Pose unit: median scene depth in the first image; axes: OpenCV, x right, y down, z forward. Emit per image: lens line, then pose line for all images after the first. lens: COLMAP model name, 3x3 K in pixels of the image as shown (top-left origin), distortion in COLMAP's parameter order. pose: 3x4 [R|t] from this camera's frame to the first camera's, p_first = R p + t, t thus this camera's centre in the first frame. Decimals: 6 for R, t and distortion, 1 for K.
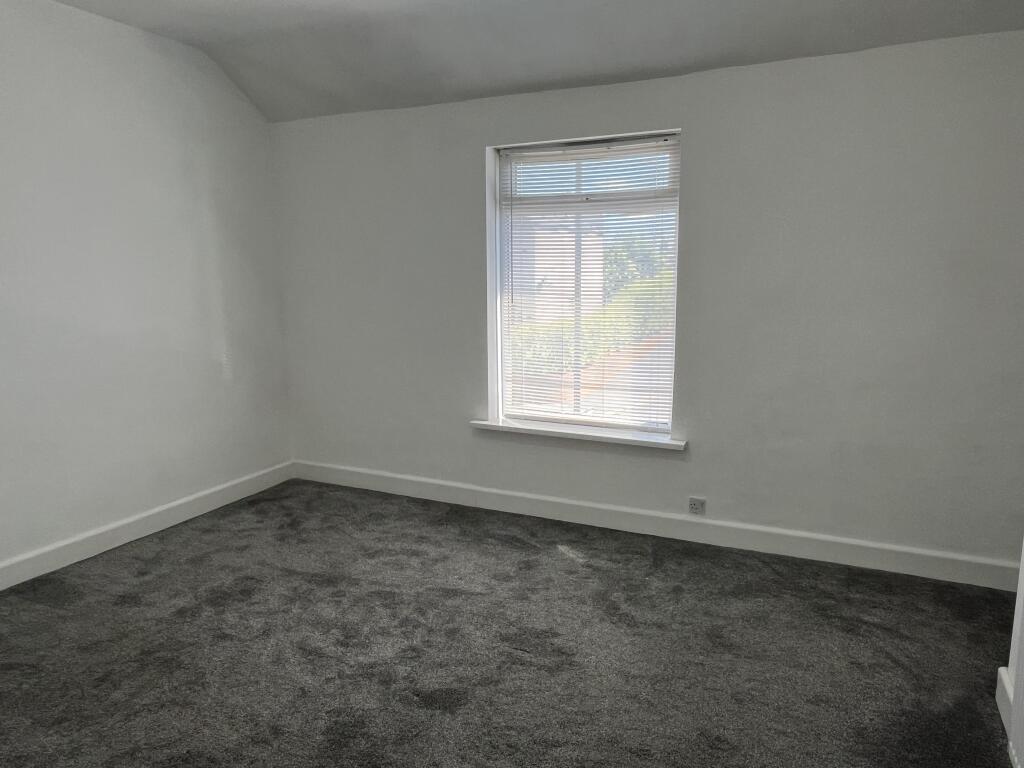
lens RADIAL K [[705.6, 0, 512.8], [0, 705.6, 391.4], [0, 0, 1]] dist [0.005971, -0.013714]
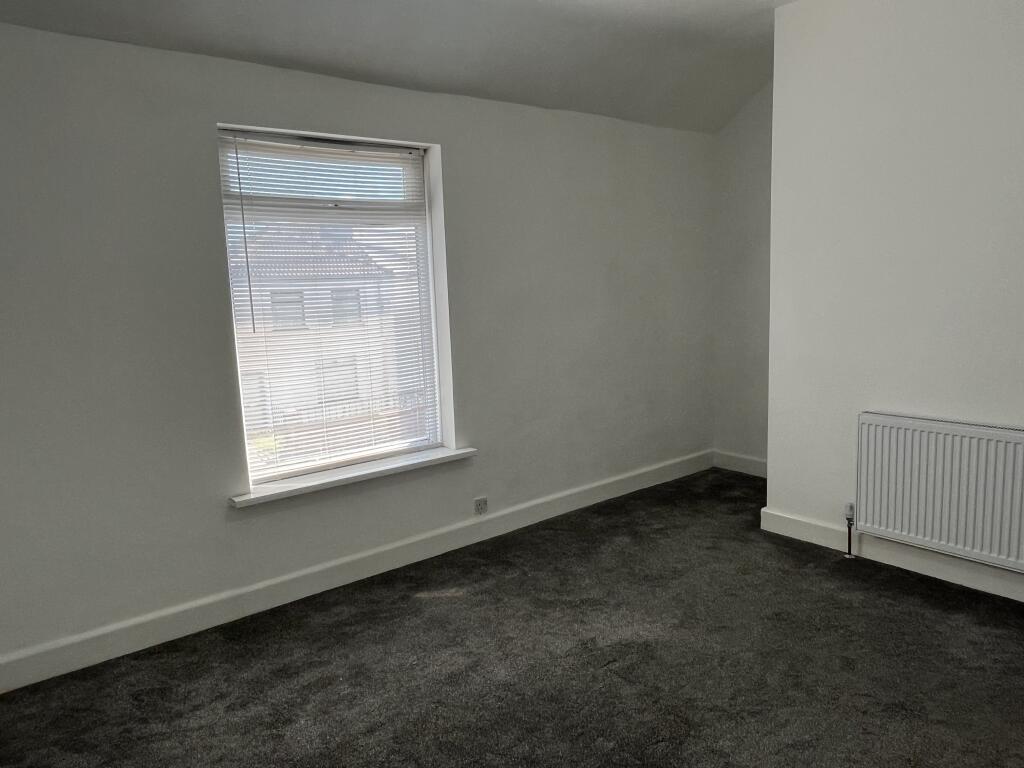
lens RADIAL K [[705.6, 0, 516.5], [0, 705.6, 384.9], [0, 0, 1]] dist [0.005971, -0.013714]
pose [[0.431284, -0.141075, 0.891119, -0.625720], [0.196733, 0.978637, 0.059716, -0.065410], [-0.880506, 0.149558, 0.449824, 0.456963]]
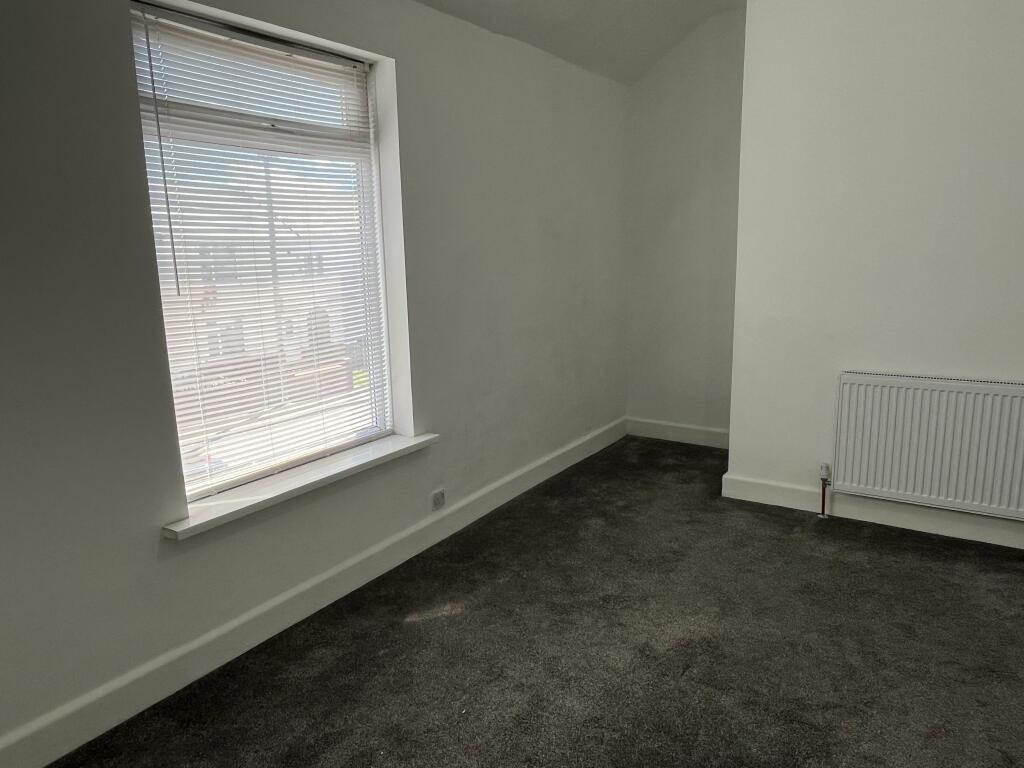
lens RADIAL K [[705.6, 0, 513.1], [0, 705.6, 384.8], [0, 0, 1]] dist [0.005971, -0.013714]
pose [[0.134318, -0.191283, 0.972301, -0.566264], [0.201788, 0.965913, 0.162151, -0.104102], [-0.970175, 0.174419, 0.168338, 0.735297]]
